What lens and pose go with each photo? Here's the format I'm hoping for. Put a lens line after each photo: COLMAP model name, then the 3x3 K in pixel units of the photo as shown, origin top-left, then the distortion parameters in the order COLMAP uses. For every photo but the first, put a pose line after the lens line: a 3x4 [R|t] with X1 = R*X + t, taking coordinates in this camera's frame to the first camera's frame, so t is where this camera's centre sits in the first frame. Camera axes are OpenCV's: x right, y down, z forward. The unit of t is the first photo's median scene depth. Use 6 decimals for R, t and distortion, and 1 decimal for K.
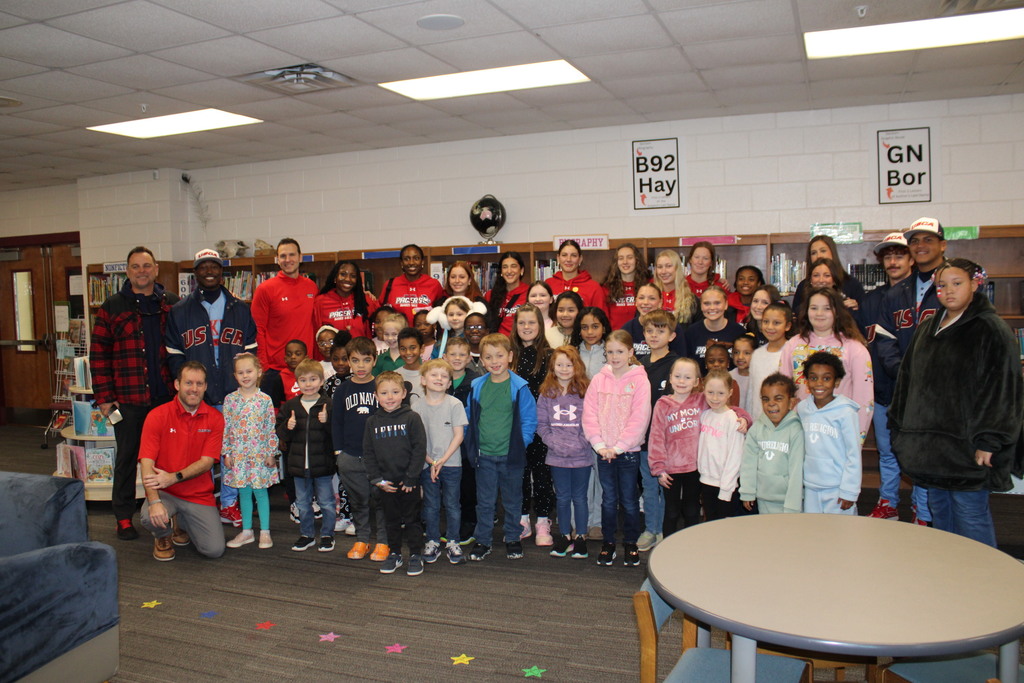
lens RADIAL K [[854.5, 0, 506.3], [0, 854.5, 320.4], [0, 0, 1]] dist [-0.177306, 0.171750]
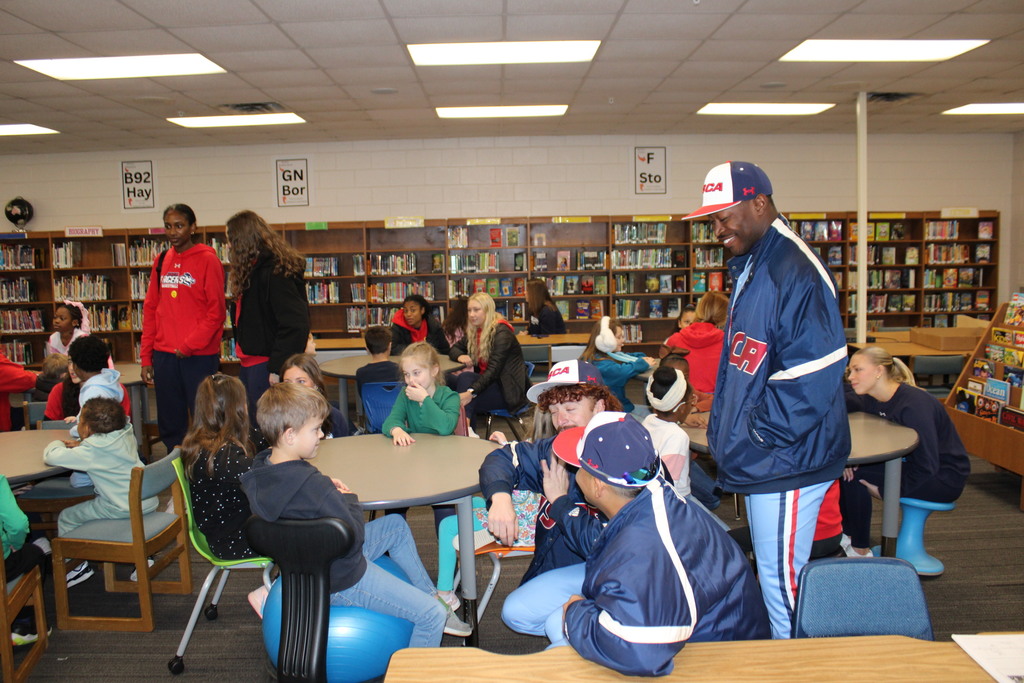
lens RADIAL K [[854.5, 0, 506.3], [0, 854.5, 320.4], [0, 0, 1]] dist [-0.177306, 0.171750]
pose [[0.933502, -0.021018, 0.357957, 0.252822], [0.013933, 0.999653, 0.022361, 0.038873], [-0.358302, -0.015886, 0.933470, -0.572229]]
